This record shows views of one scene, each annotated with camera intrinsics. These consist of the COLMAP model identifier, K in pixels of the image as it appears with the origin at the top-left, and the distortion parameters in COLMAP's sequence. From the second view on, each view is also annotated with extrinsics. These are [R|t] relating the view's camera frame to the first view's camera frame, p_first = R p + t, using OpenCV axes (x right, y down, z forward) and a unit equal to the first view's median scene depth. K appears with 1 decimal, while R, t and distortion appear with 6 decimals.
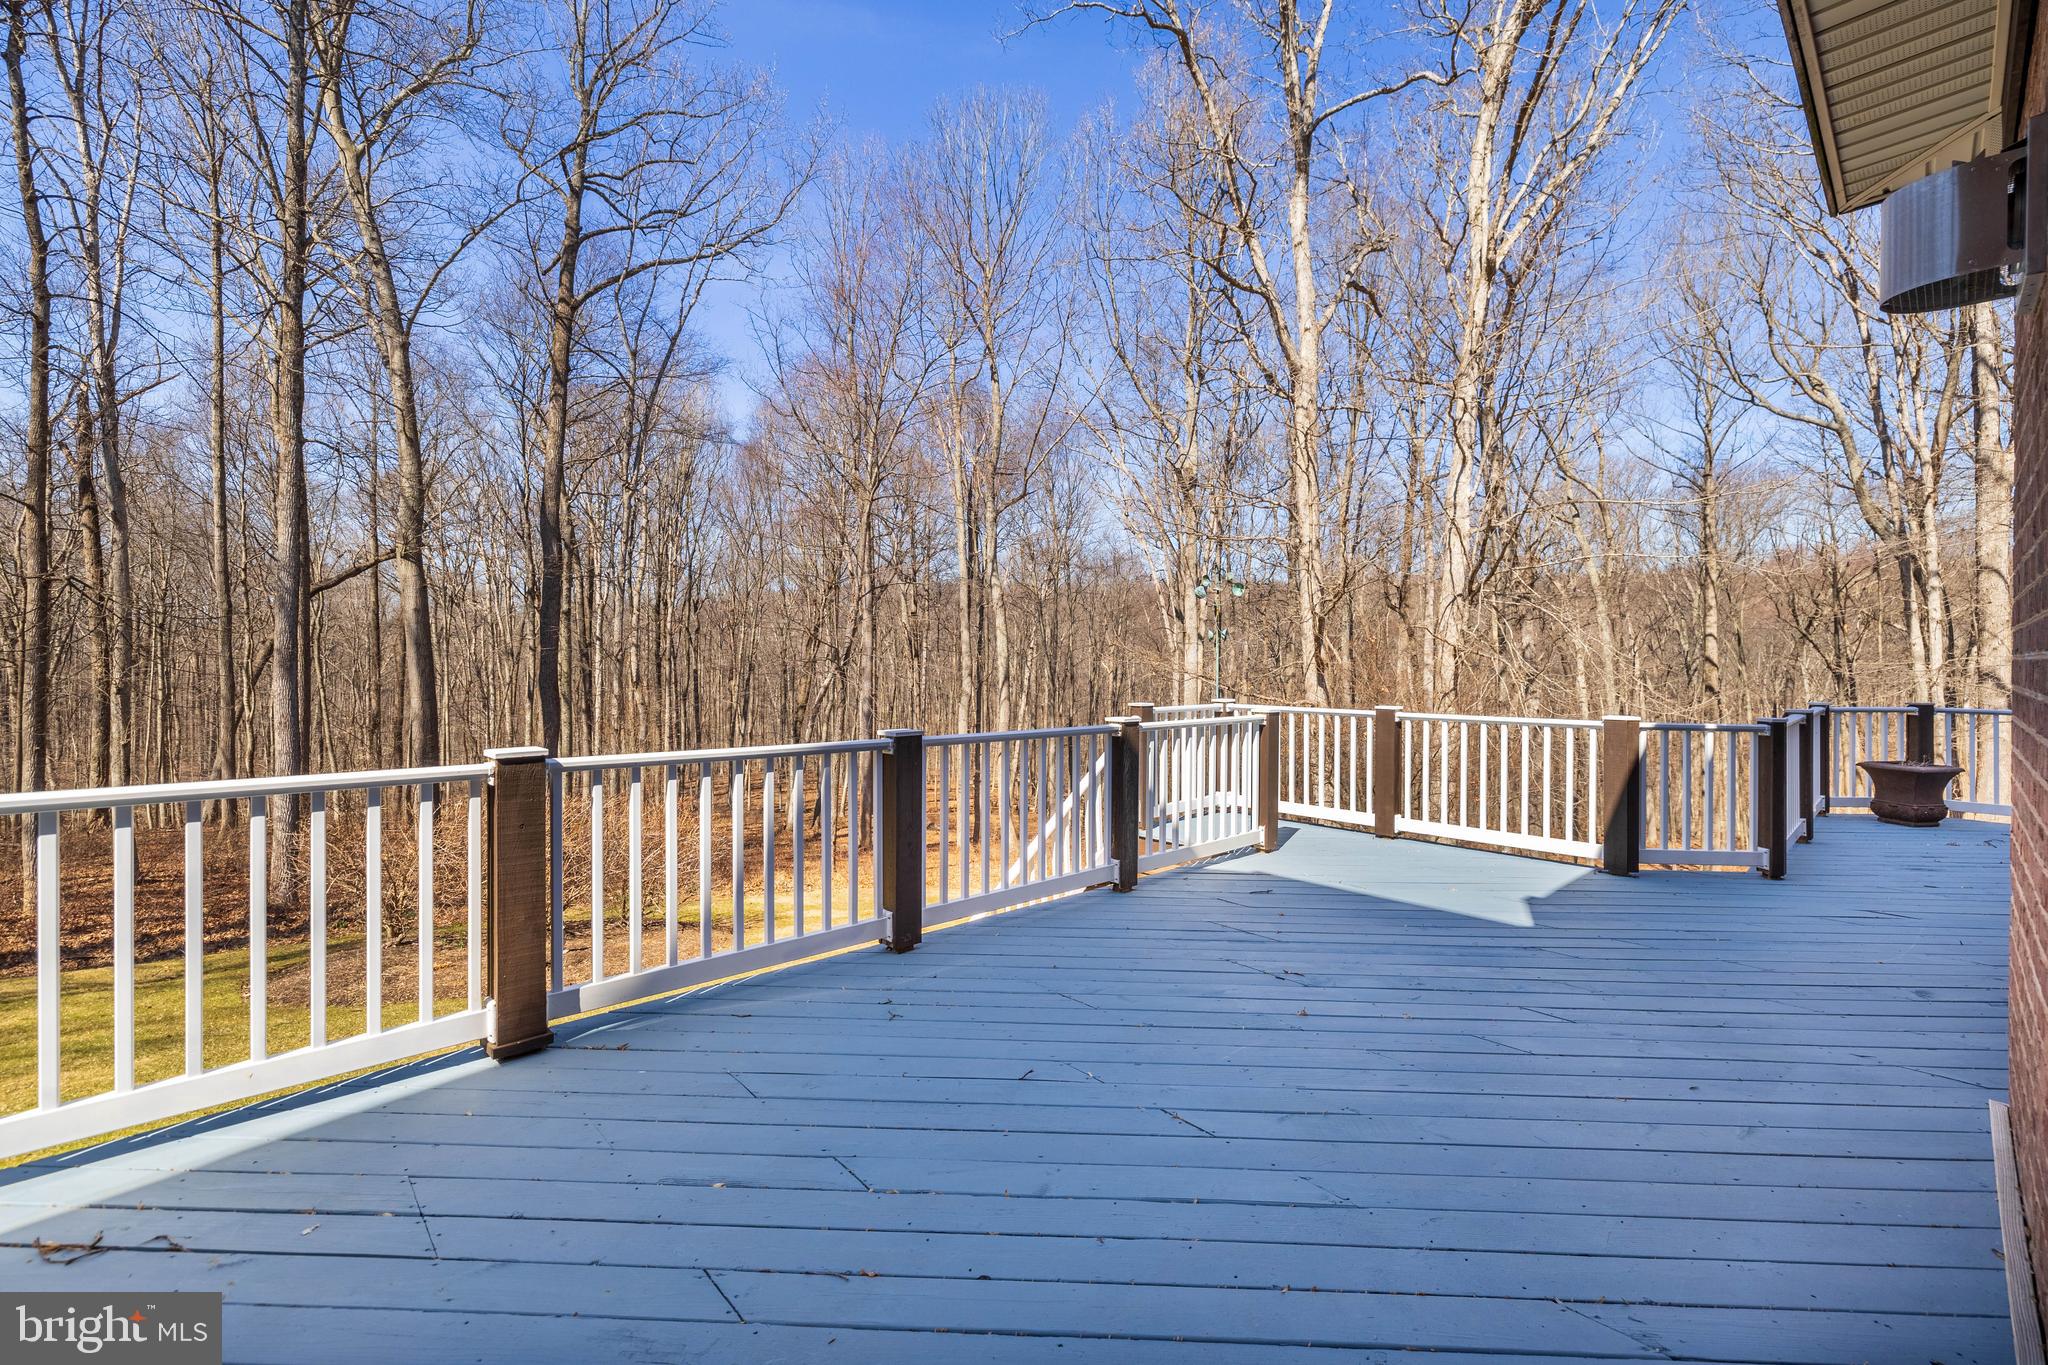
lens RADIAL K [[857.7, 0, 1013.7], [0, 857.7, 663.1], [0, 0, 1]] dist [0.000195, 0.000524]
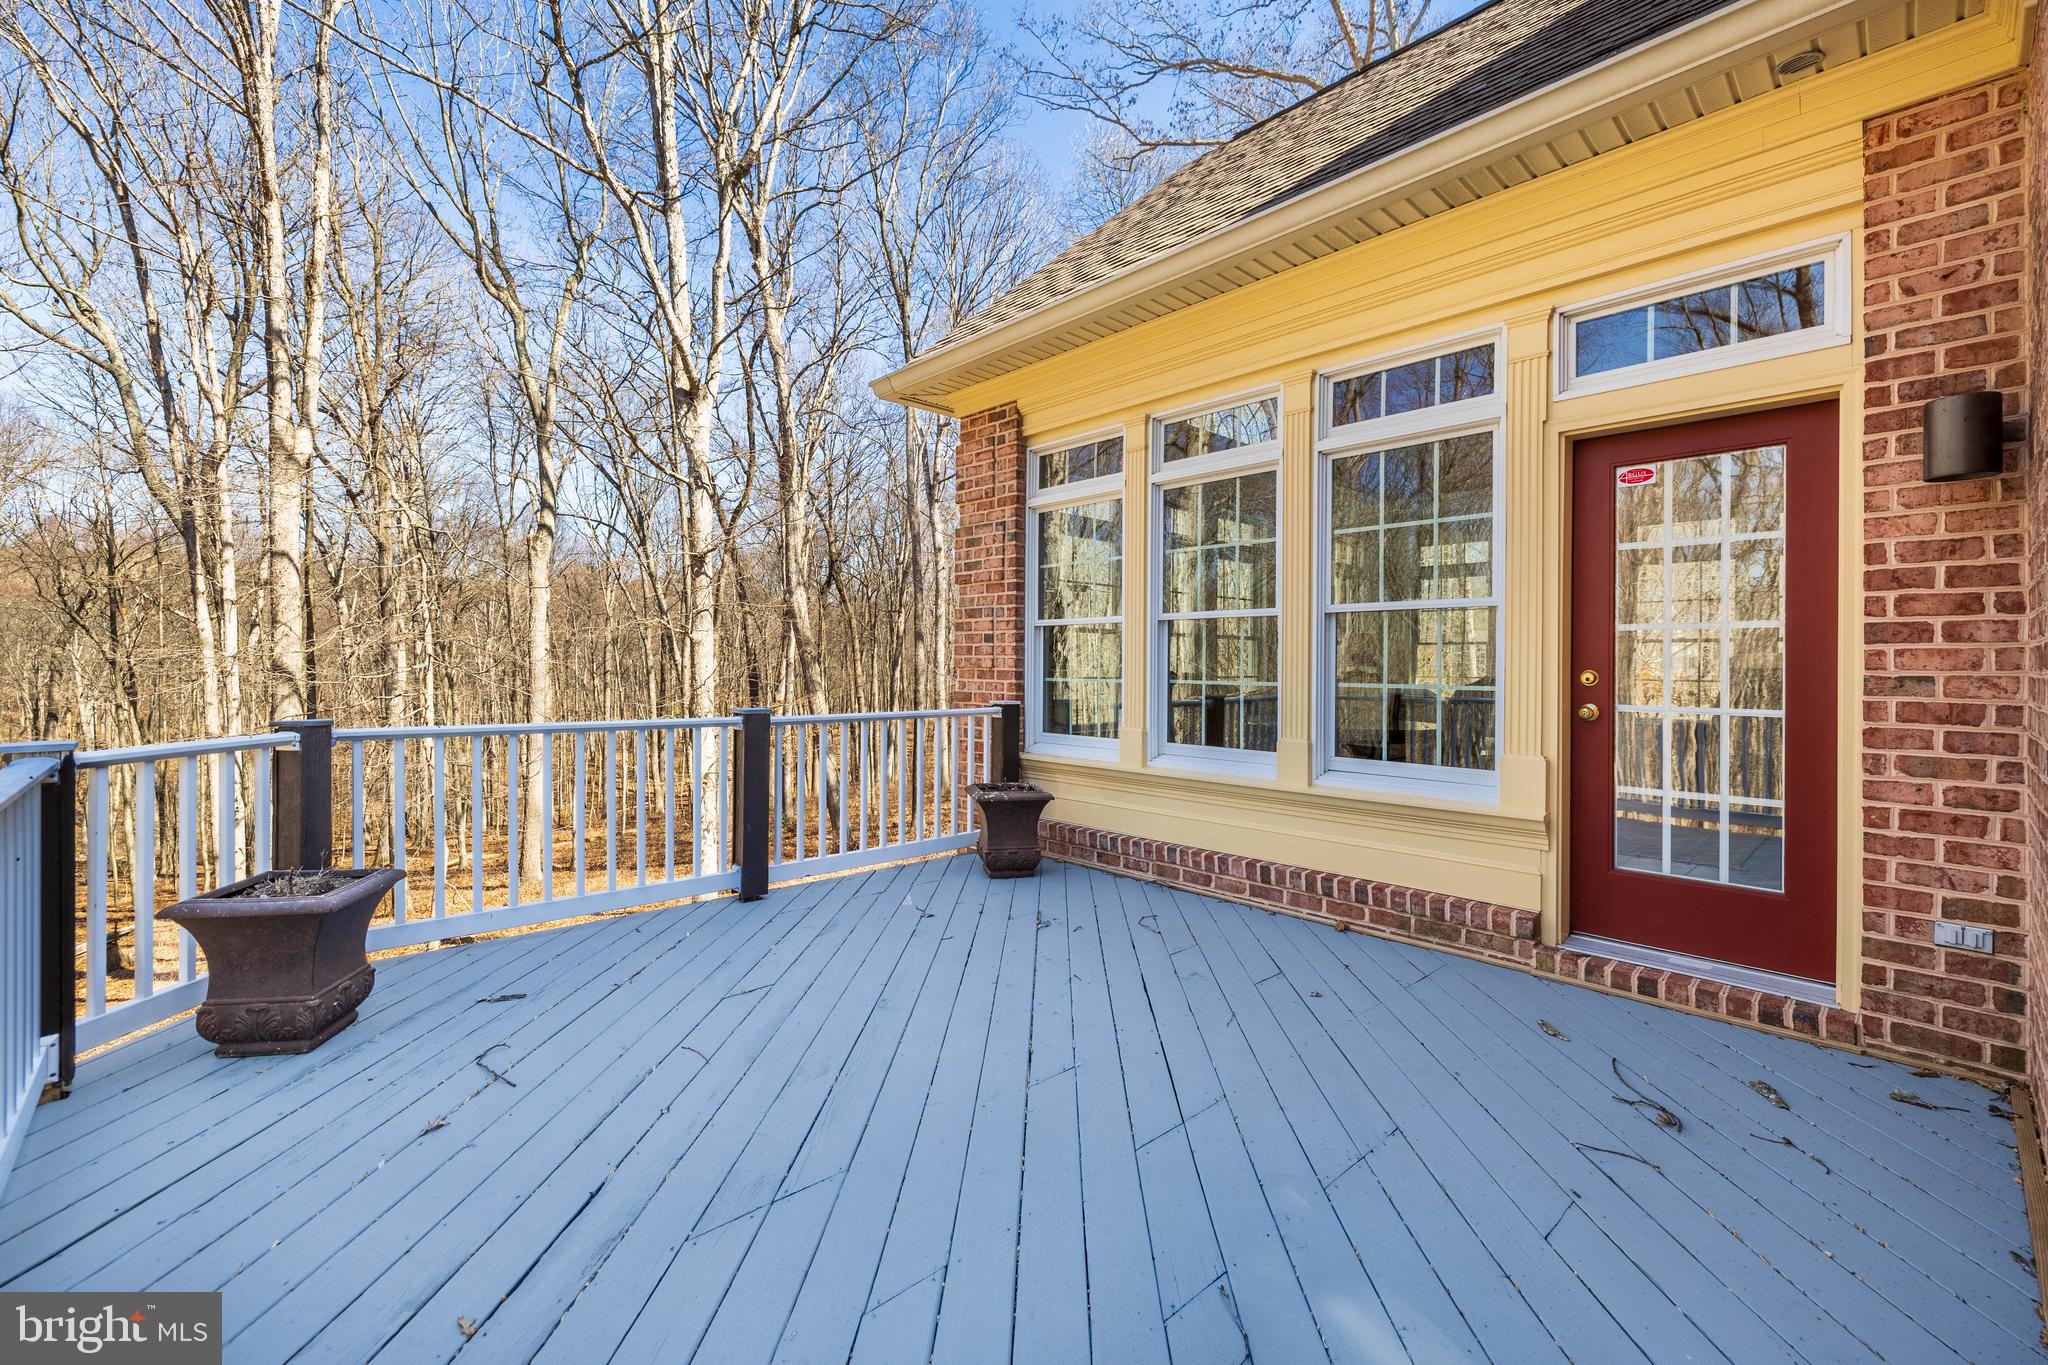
lens RADIAL K [[857.7, 0, 1025.6], [0, 857.7, 659.9], [0, 0, 1]] dist [0.000195, 0.000524]
pose [[-0.009581, -0.003859, 0.999947, 0.120558], [-0.005615, 0.999977, 0.003806, 0.001832], [-0.999938, -0.005578, -0.009603, 0.124295]]
